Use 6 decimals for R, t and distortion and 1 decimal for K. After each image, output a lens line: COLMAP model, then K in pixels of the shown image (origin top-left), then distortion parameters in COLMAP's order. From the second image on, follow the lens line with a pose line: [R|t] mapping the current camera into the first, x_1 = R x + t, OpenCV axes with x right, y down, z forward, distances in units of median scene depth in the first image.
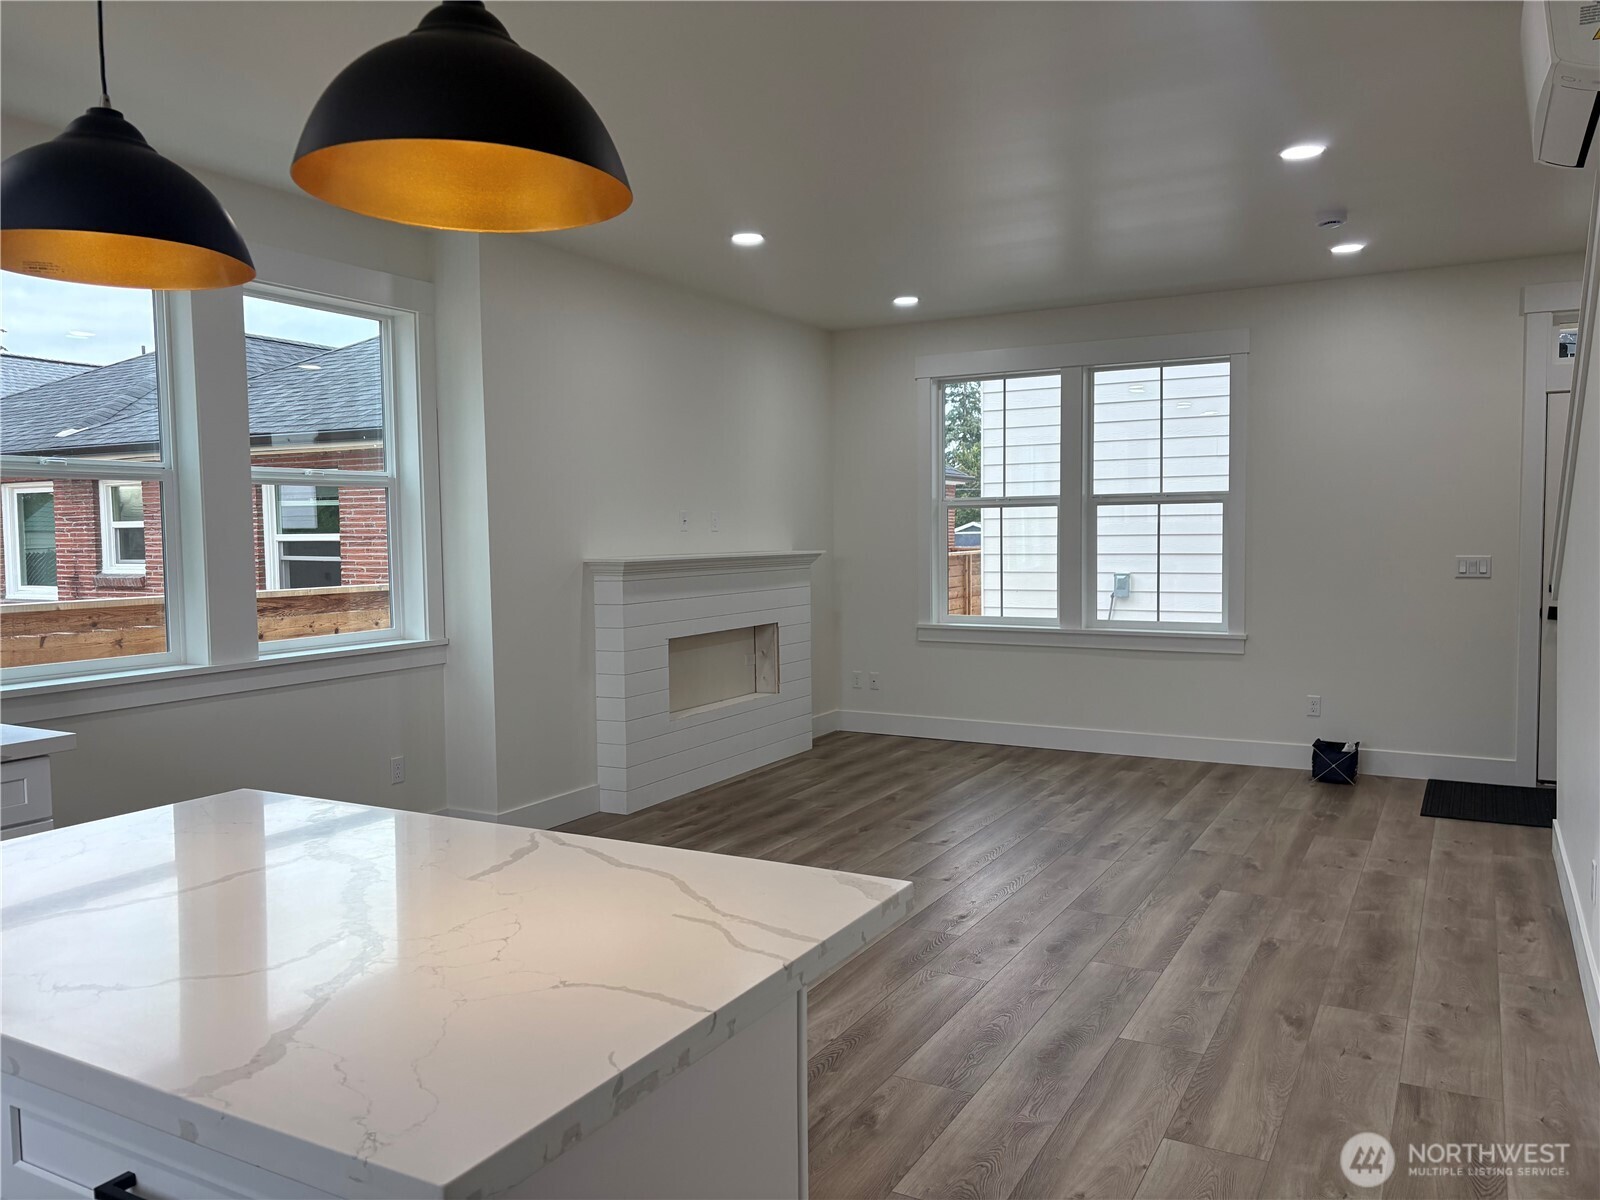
lens RADIAL K [[1205.0, 0, 791.3], [0, 1205.0, 601.1], [0, 0, 1]] dist [0.056918, -0.052105]
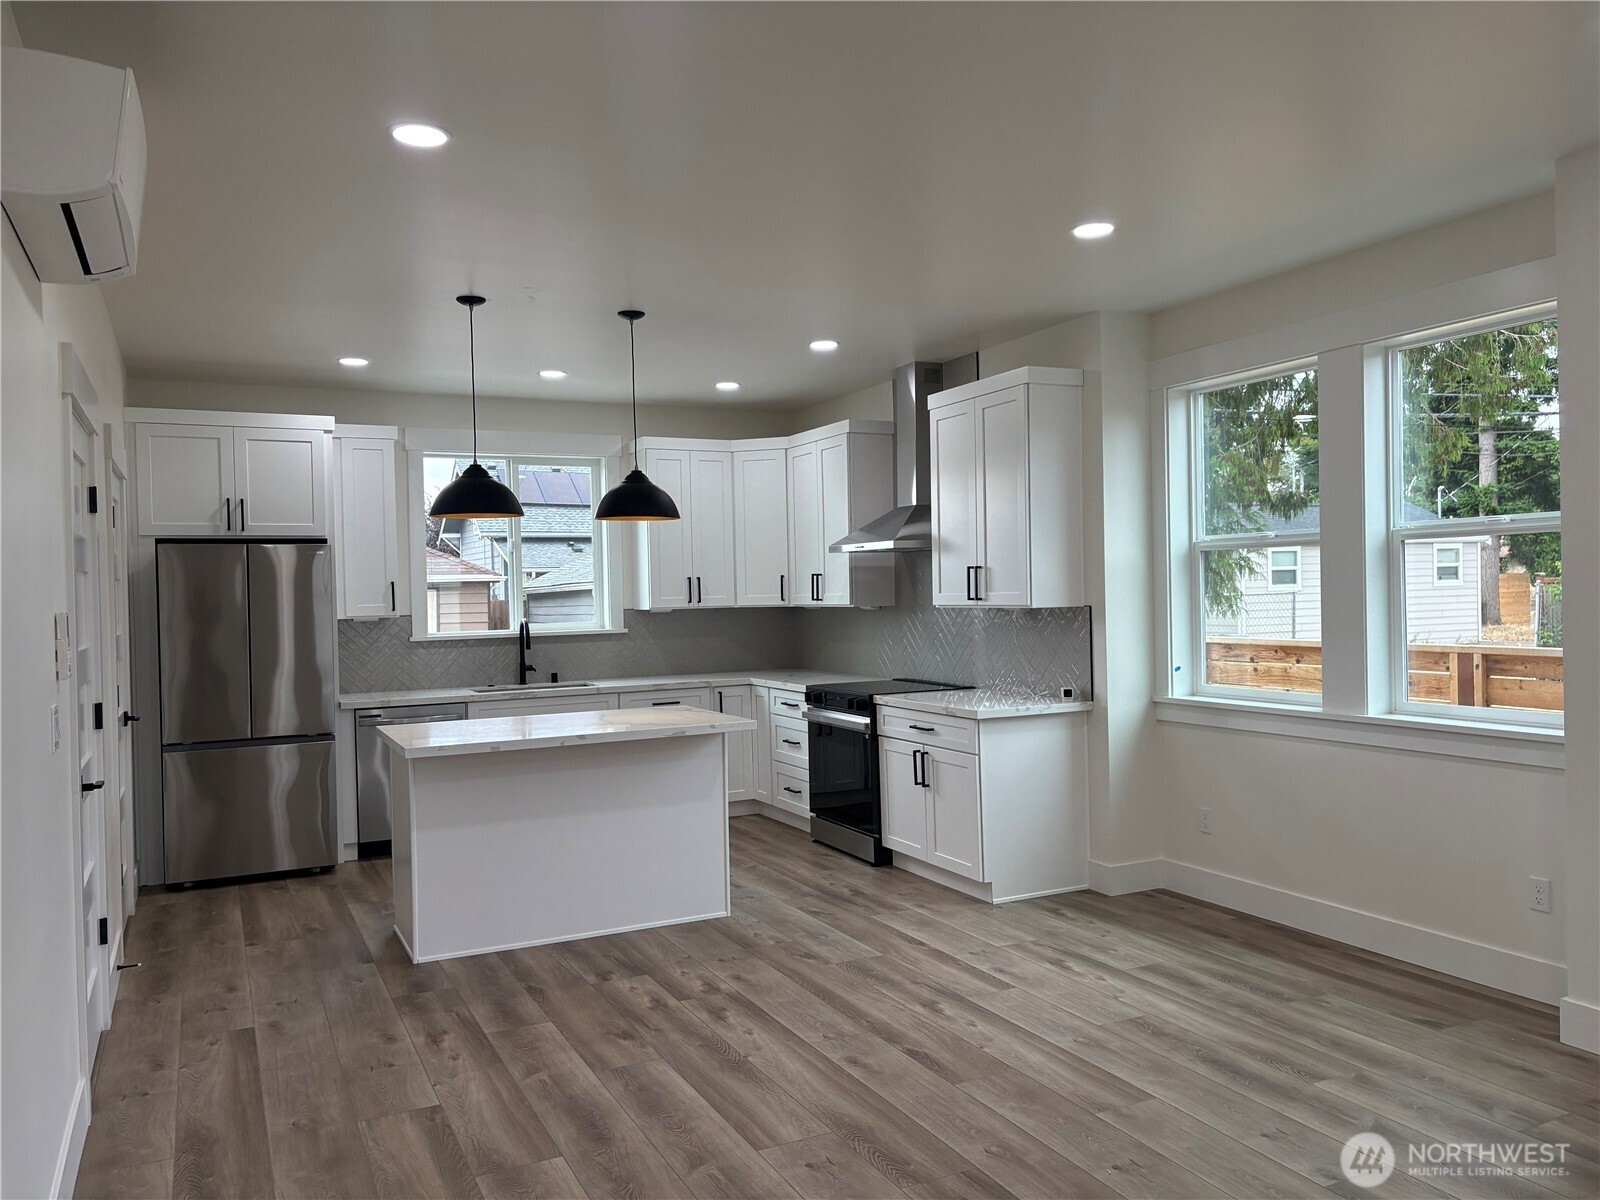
lens RADIAL K [[1205.0, 0, 794.0], [0, 1205.0, 609.9], [0, 0, 1]] dist [0.056918, -0.052105]
pose [[-0.571373, 0.037242, -0.819845, 0.514794], [-0.019571, 0.998067, 0.058978, -0.069879], [0.820457, 0.049743, -0.569540, 0.924451]]
